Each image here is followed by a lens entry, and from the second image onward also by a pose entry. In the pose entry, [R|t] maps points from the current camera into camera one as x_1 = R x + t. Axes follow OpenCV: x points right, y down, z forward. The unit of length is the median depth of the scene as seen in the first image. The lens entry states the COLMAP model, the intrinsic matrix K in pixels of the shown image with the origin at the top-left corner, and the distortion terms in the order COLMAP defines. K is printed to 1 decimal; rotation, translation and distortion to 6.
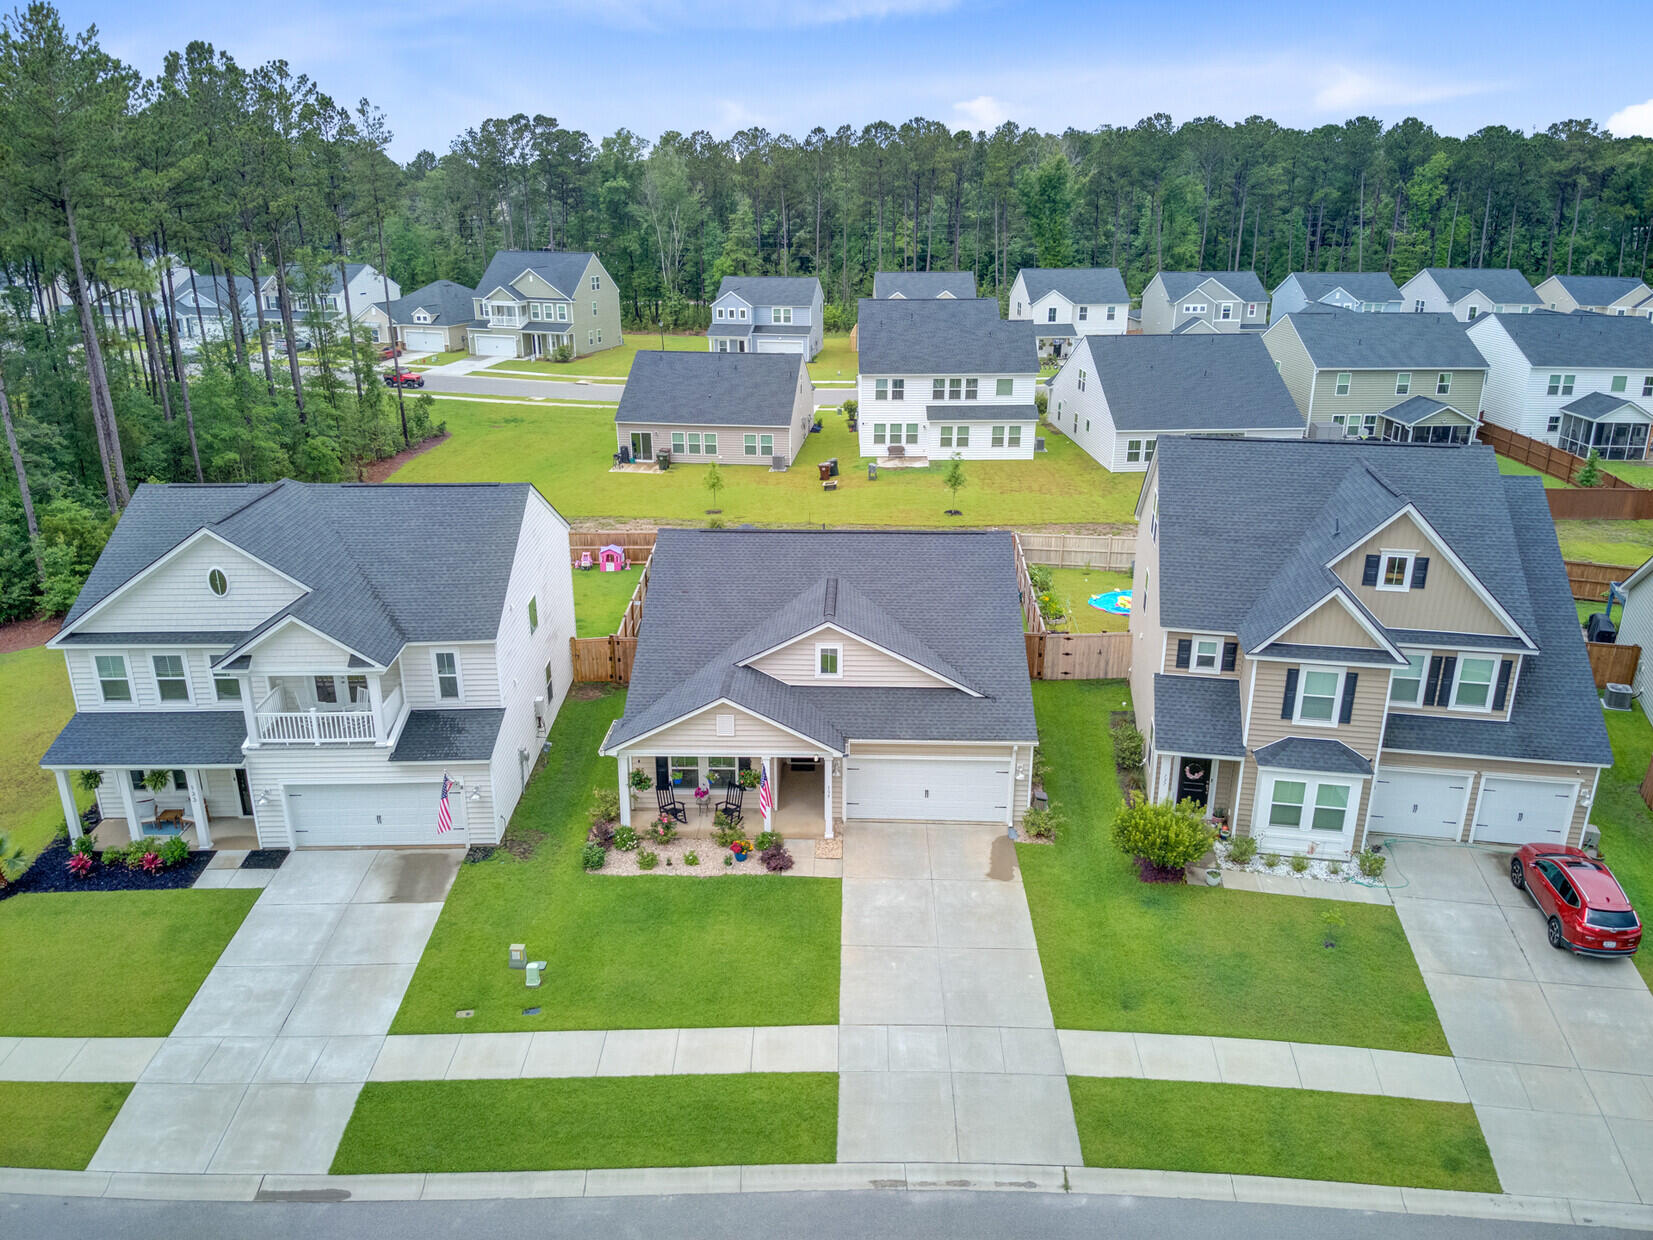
lens RADIAL K [[1192.4, 0, 830.2], [0, 1192.4, 640.7], [0, 0, 1]] dist [0.159066, -0.297451]
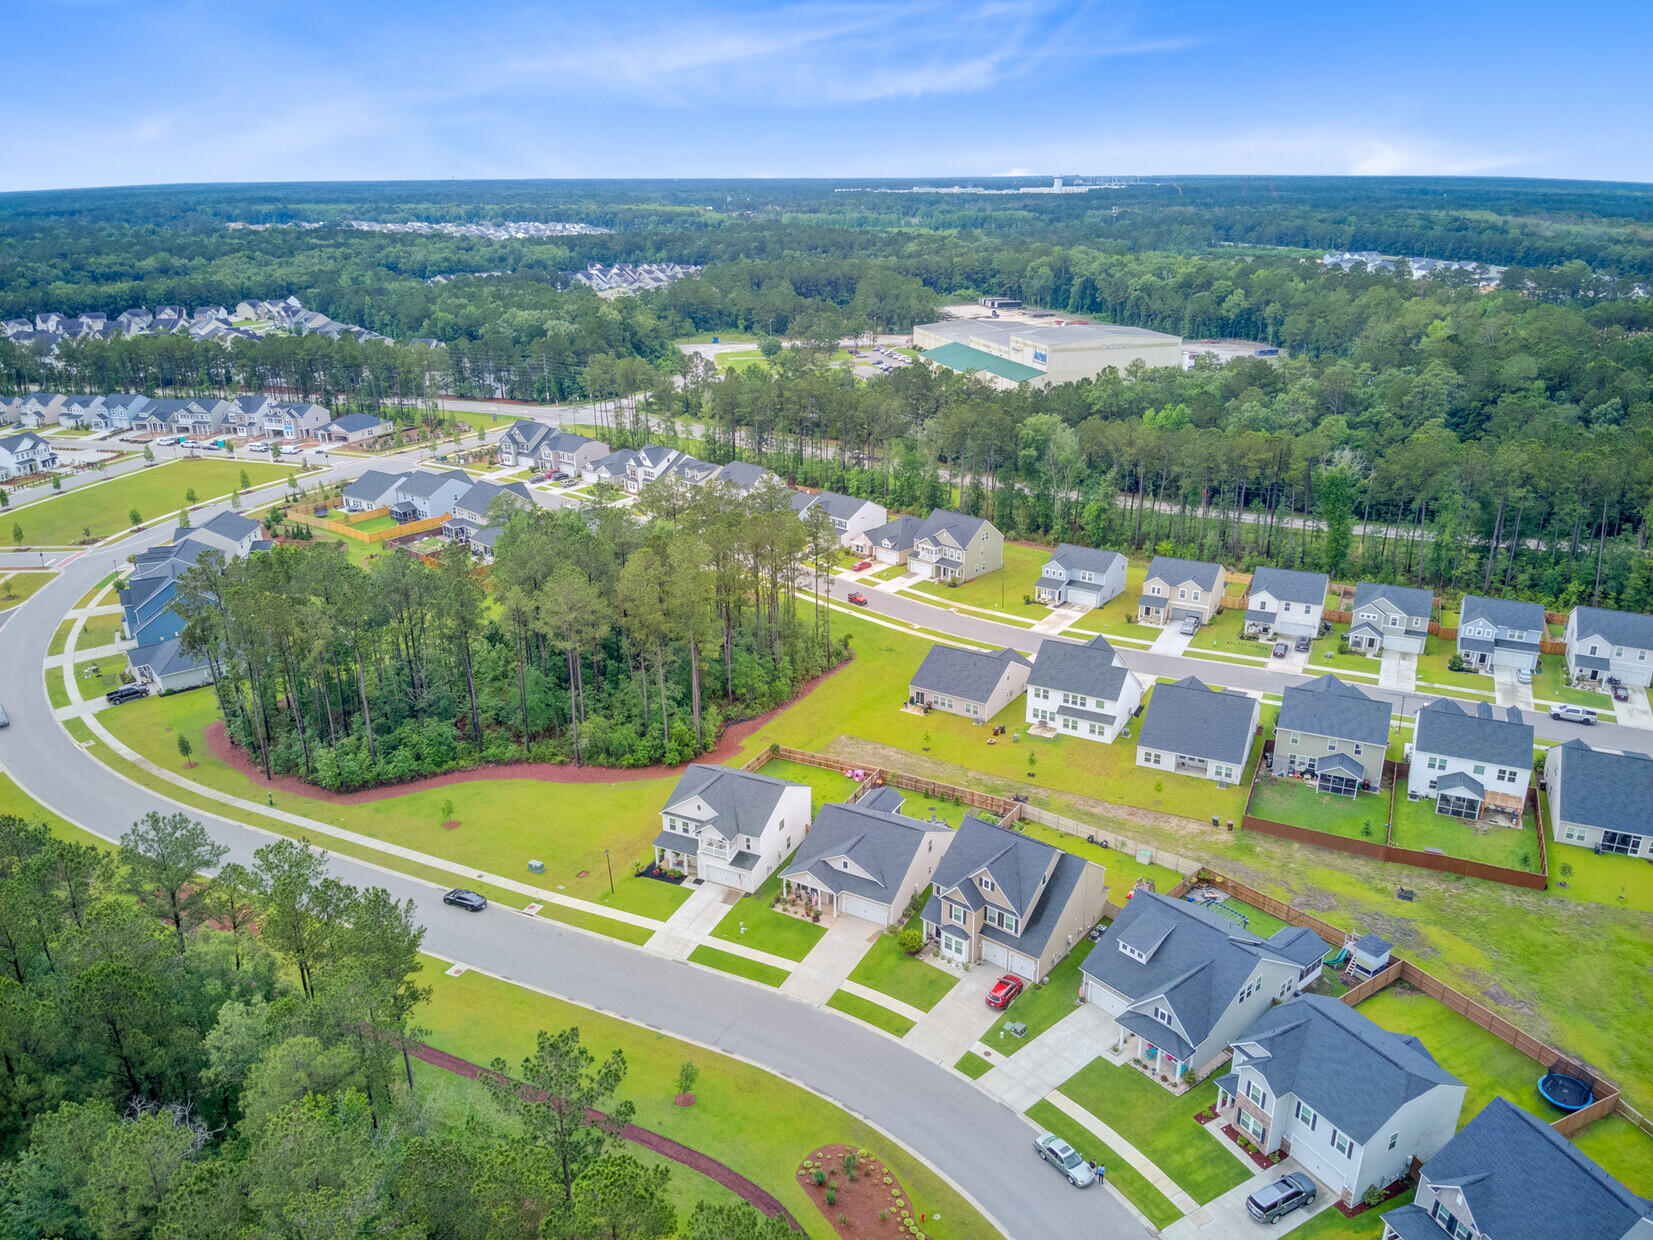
lens RADIAL K [[1199.1, 0, 825.5], [0, 1199.1, 612.6], [0, 0, 1]] dist [0.133608, -0.246065]
pose [[0.884336, 0.156778, -0.439739, 1.389868], [-0.162069, 0.986443, 0.025765, -0.797413], [0.437817, 0.048483, 0.897756, -2.213419]]
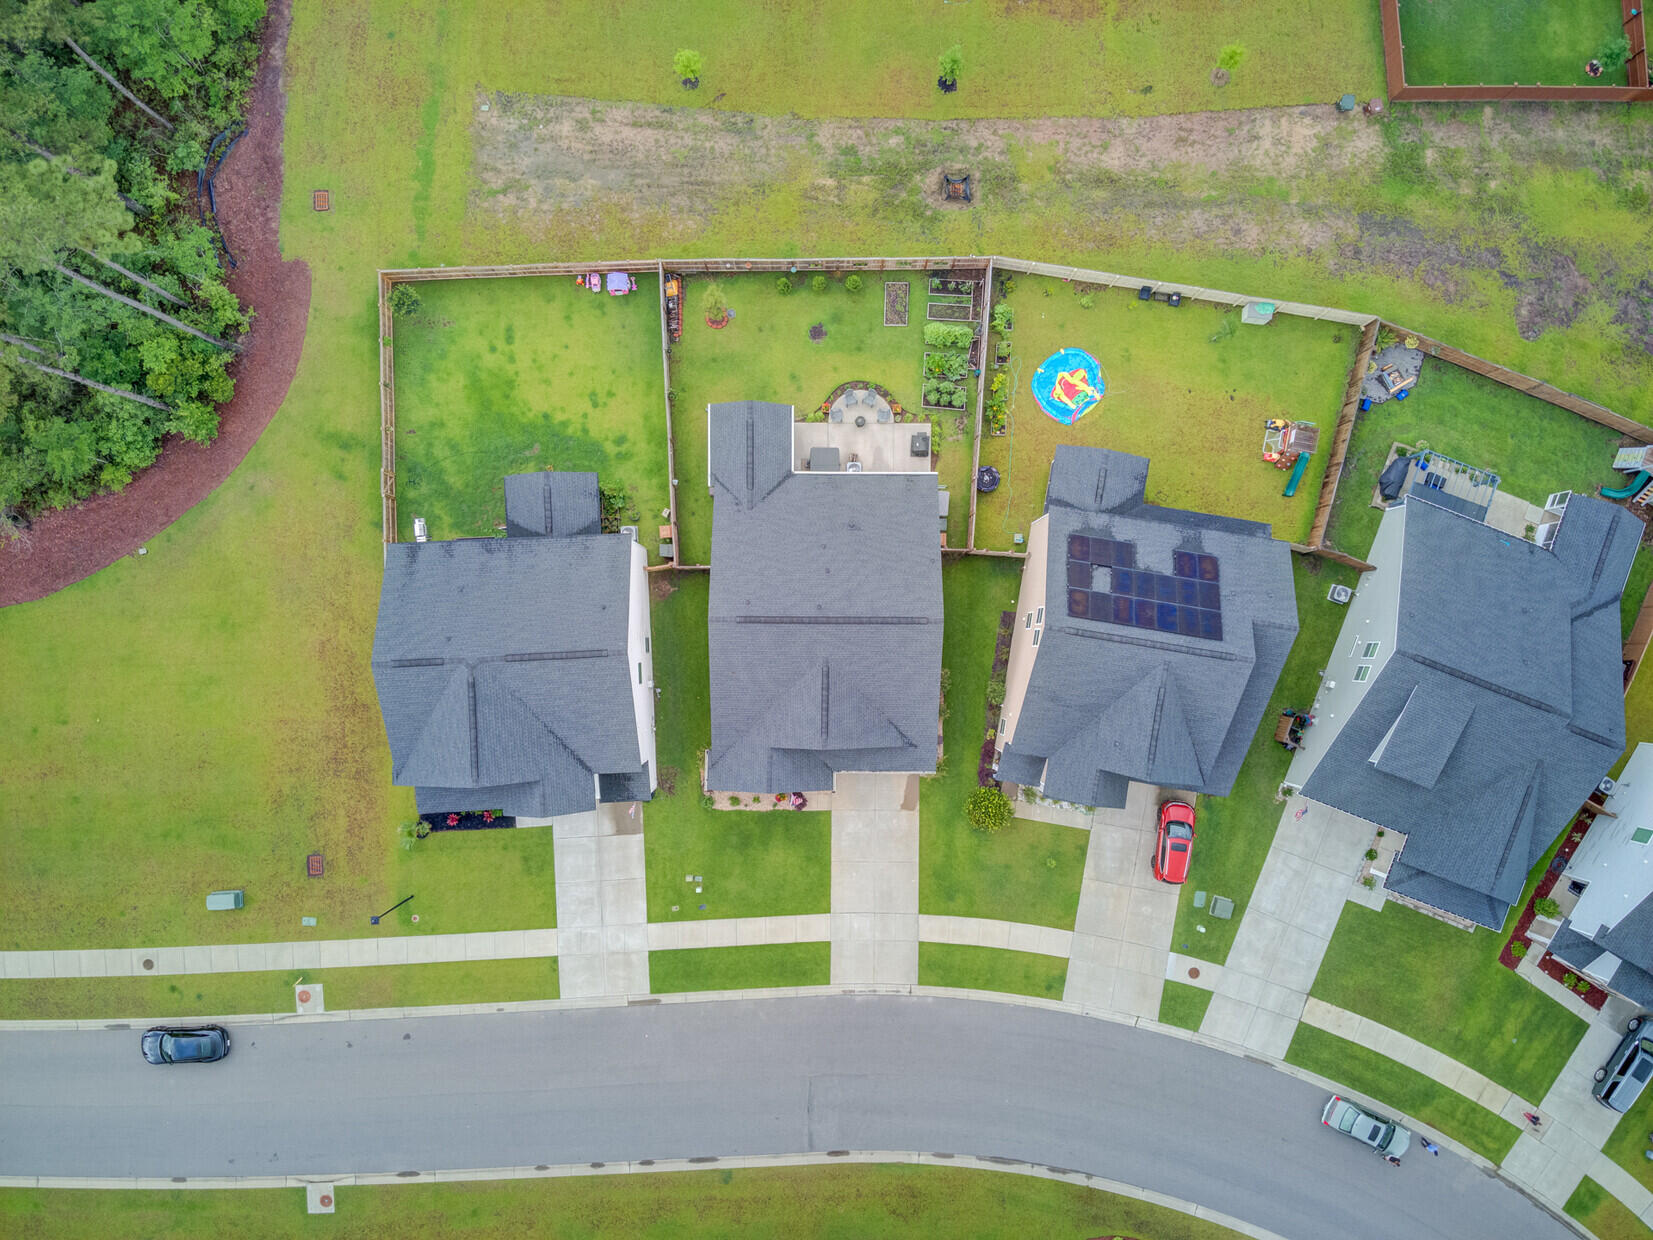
lens RADIAL K [[1199.1, 0, 825.5], [0, 1199.1, 612.6], [0, 0, 1]] dist [0.133608, -0.246065]
pose [[0.999859, -0.015296, 0.006879, -0.008189], [-0.000719, 0.370658, 0.928769, -1.753139], [-0.016756, -0.928643, 0.370595, 0.536724]]
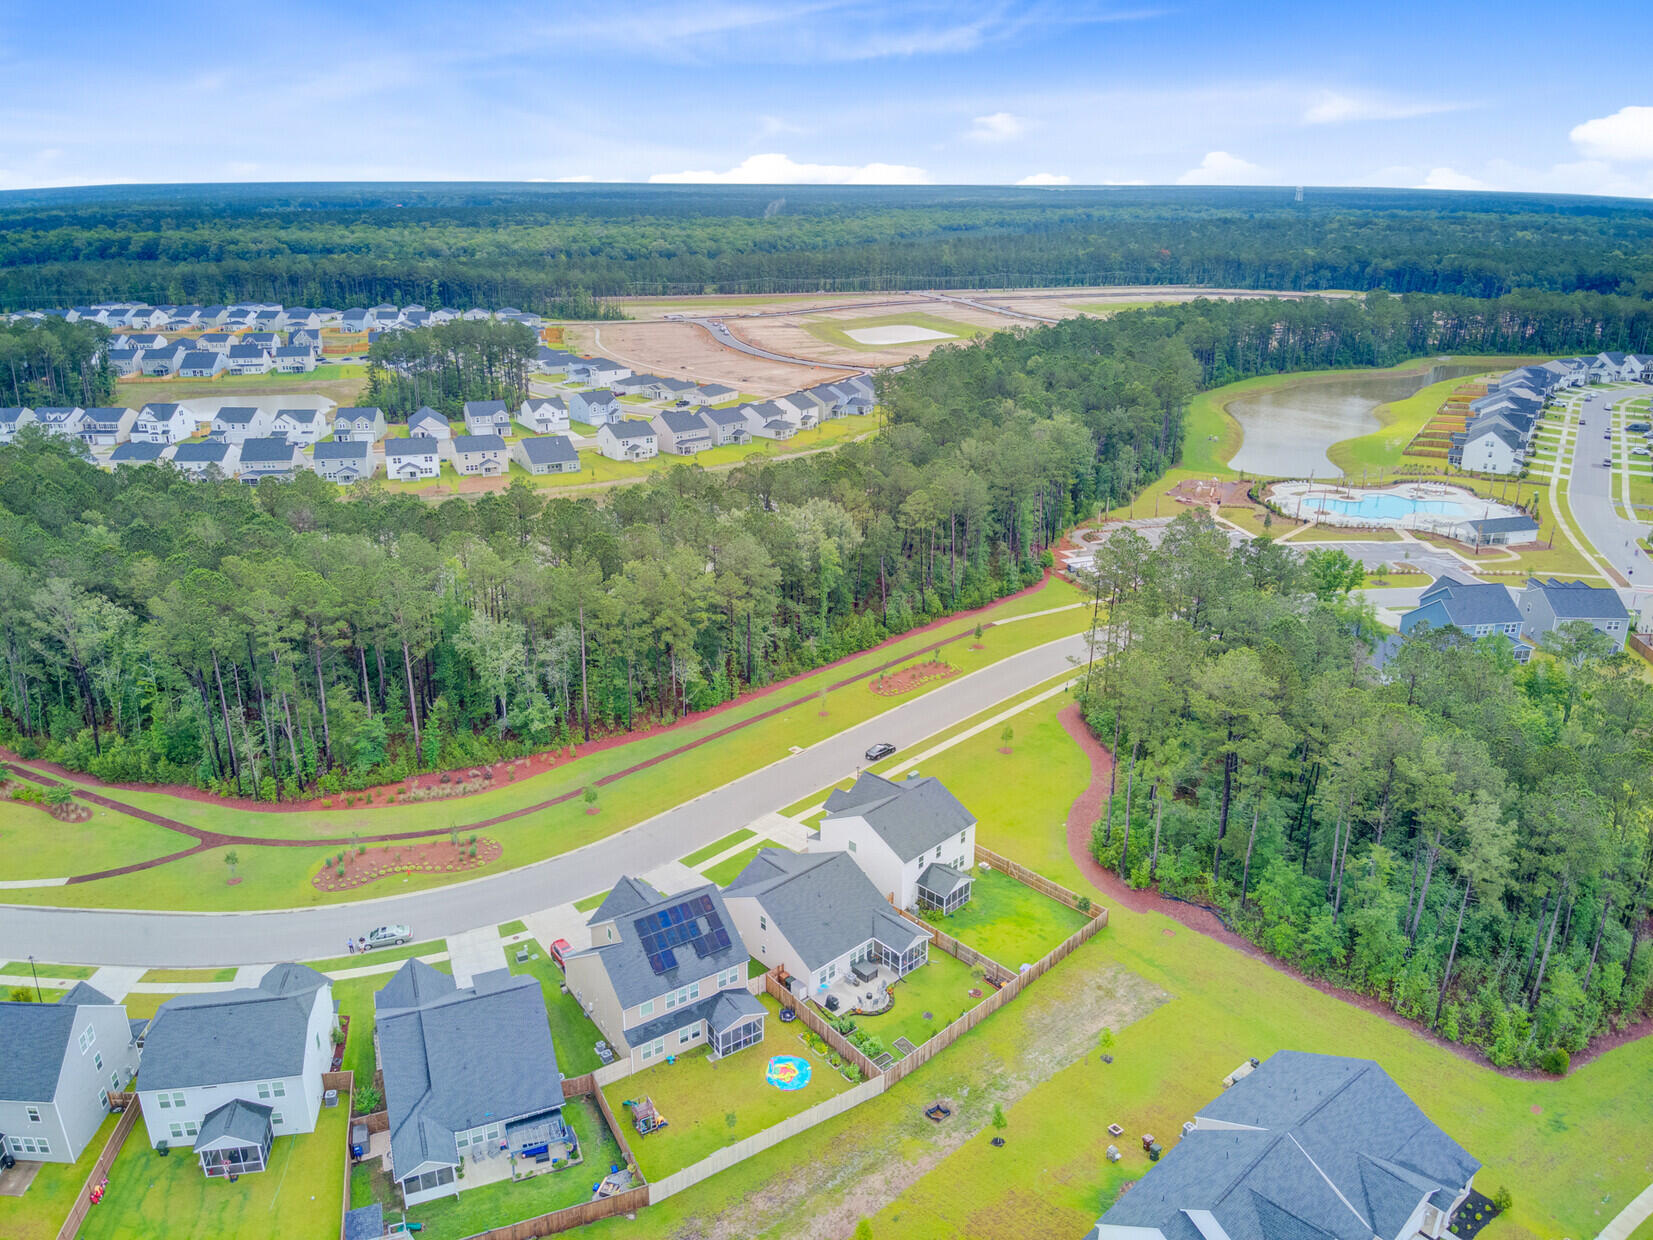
lens RADIAL K [[1199.1, 0, 825.5], [0, 1199.1, 612.6], [0, 0, 1]] dist [0.133608, -0.246065]
pose [[-0.714250, 0.233603, -0.659755, 2.045207], [-0.249735, 0.795537, 0.552044, -2.610945], [0.653819, 0.559062, -0.509873, 2.558944]]
